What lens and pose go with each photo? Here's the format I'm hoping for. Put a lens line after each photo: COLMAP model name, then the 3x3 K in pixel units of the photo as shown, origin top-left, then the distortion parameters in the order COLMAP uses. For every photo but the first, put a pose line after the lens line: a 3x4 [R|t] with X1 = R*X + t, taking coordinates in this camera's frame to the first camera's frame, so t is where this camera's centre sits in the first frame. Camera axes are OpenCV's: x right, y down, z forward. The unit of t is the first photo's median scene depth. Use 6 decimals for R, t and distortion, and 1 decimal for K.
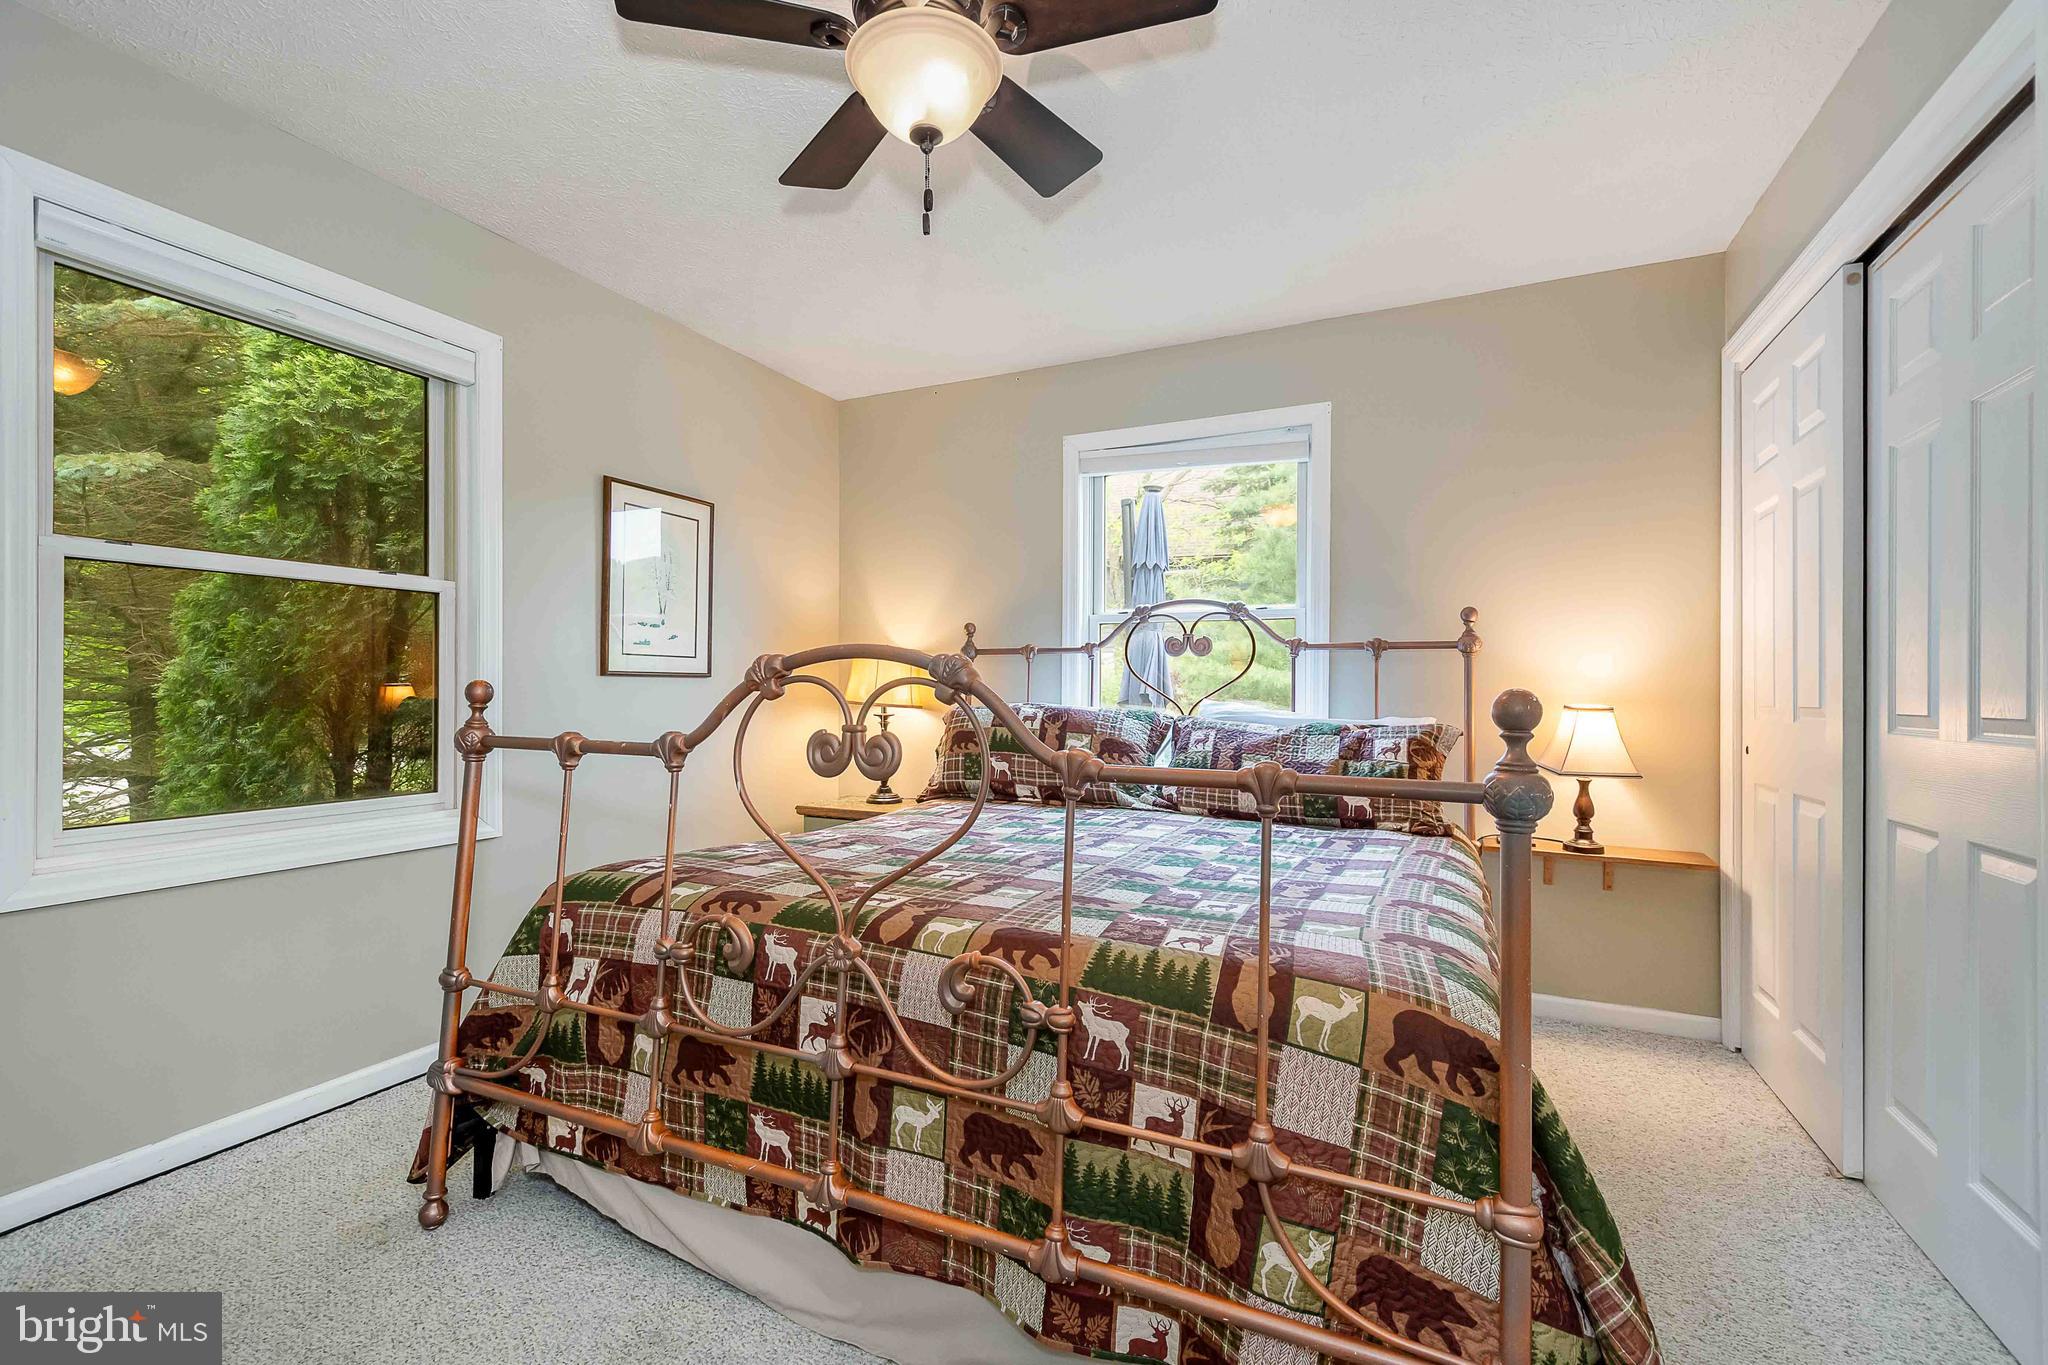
lens RADIAL K [[895.5, 0, 1016.5], [0, 895.5, 683.0], [0, 0, 1]] dist [0.014962, -0.000124]
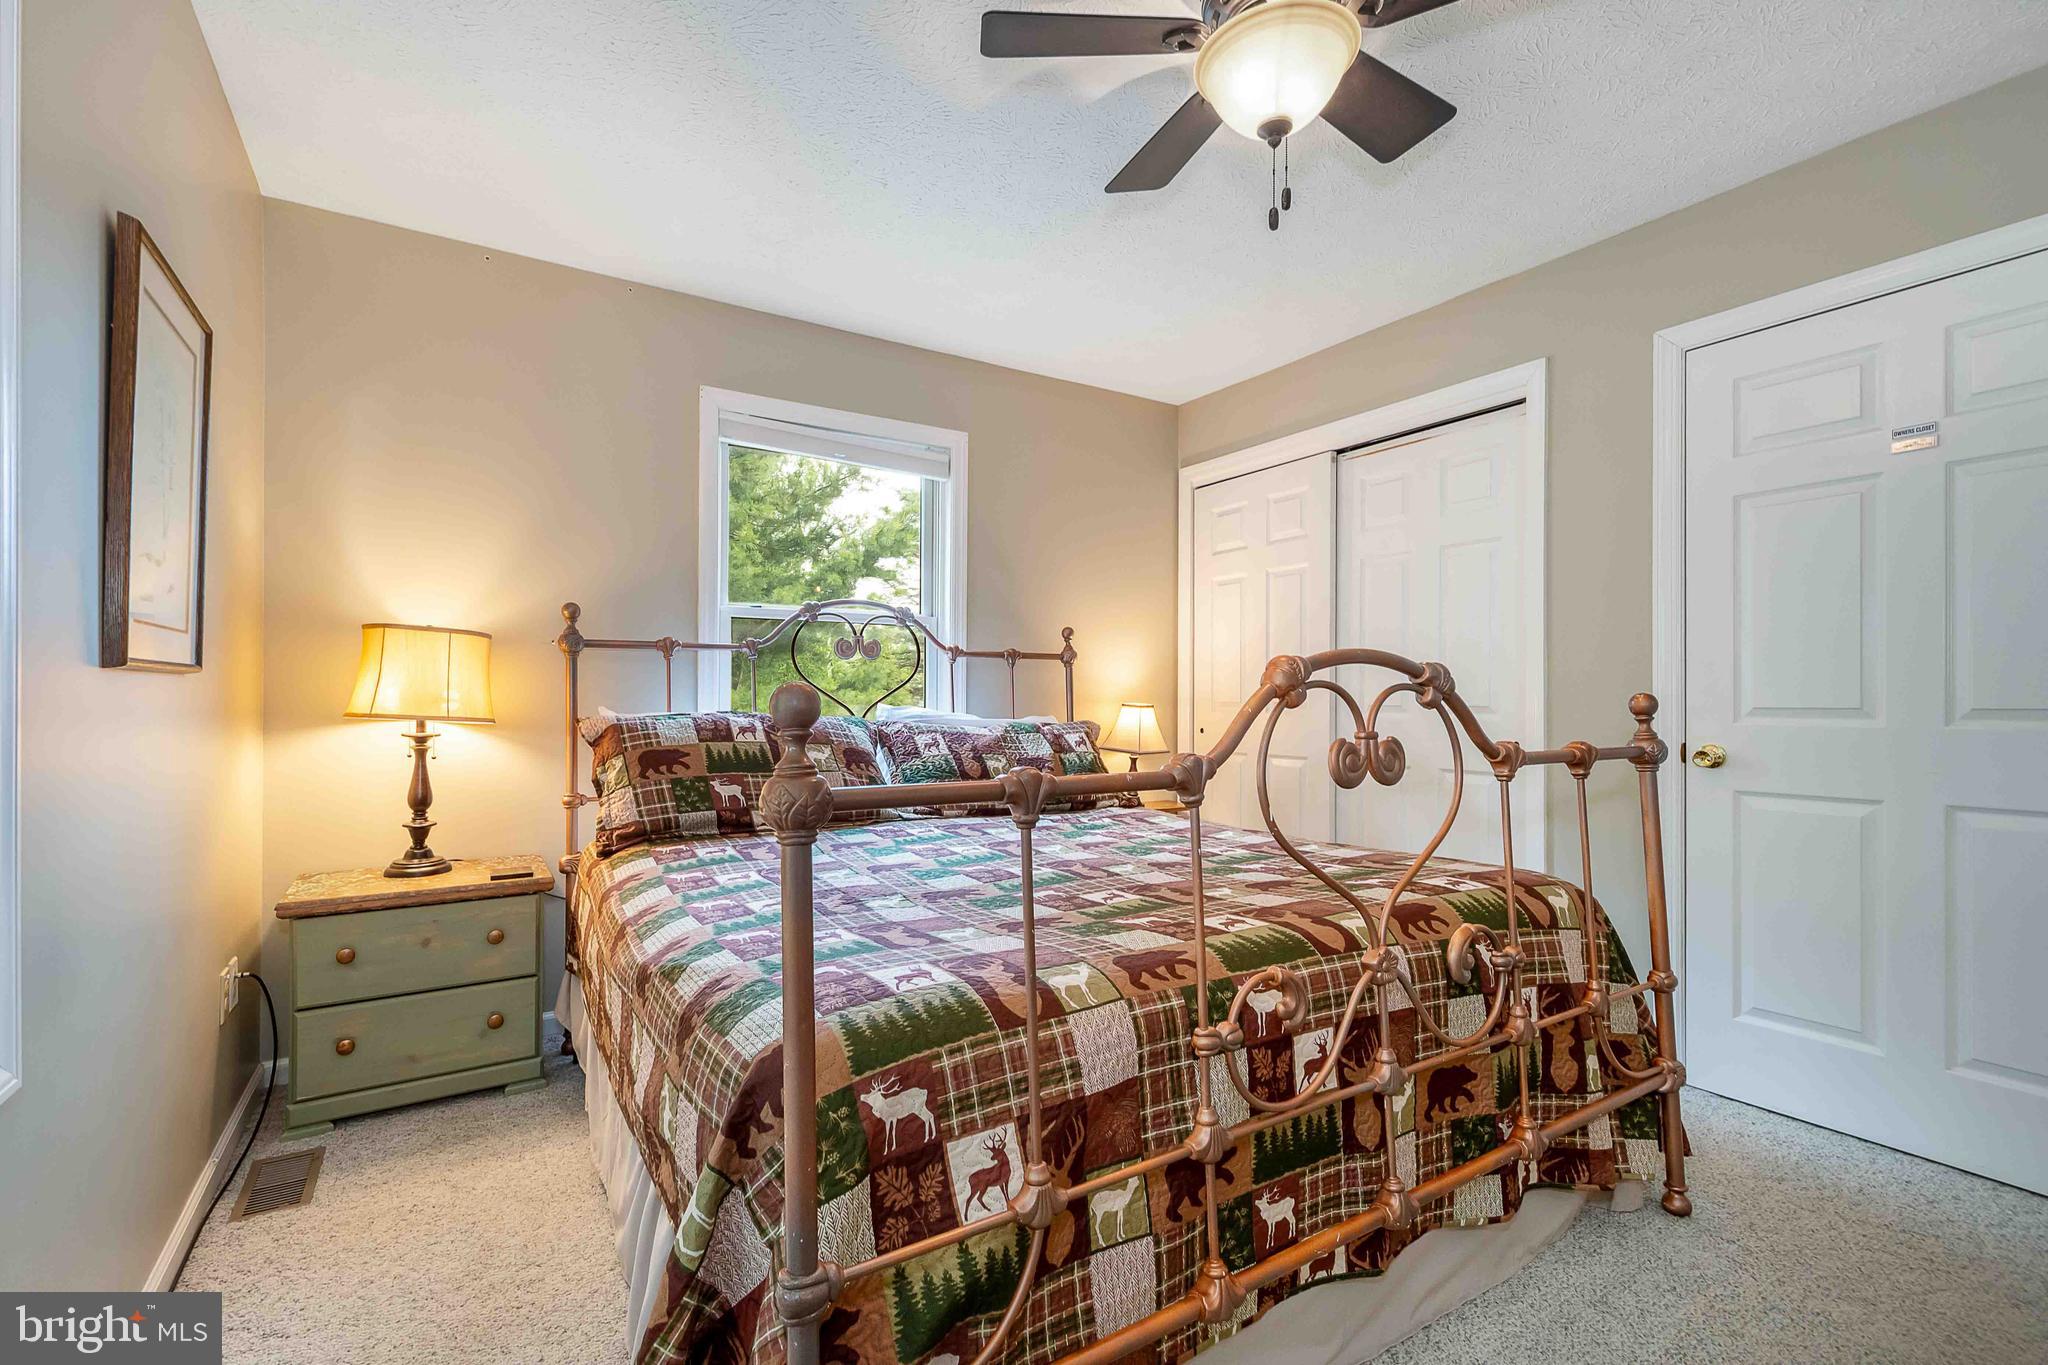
lens RADIAL K [[892.7, 0, 998.9], [0, 892.7, 690.8], [0, 0, 1]] dist [0.005610, -0.000314]
pose [[0.539876, -0.000125, 0.841745, -0.996969], [-0.004398, 0.999986, 0.002970, 0.001504], [-0.841733, -0.005306, 0.539868, 0.667413]]
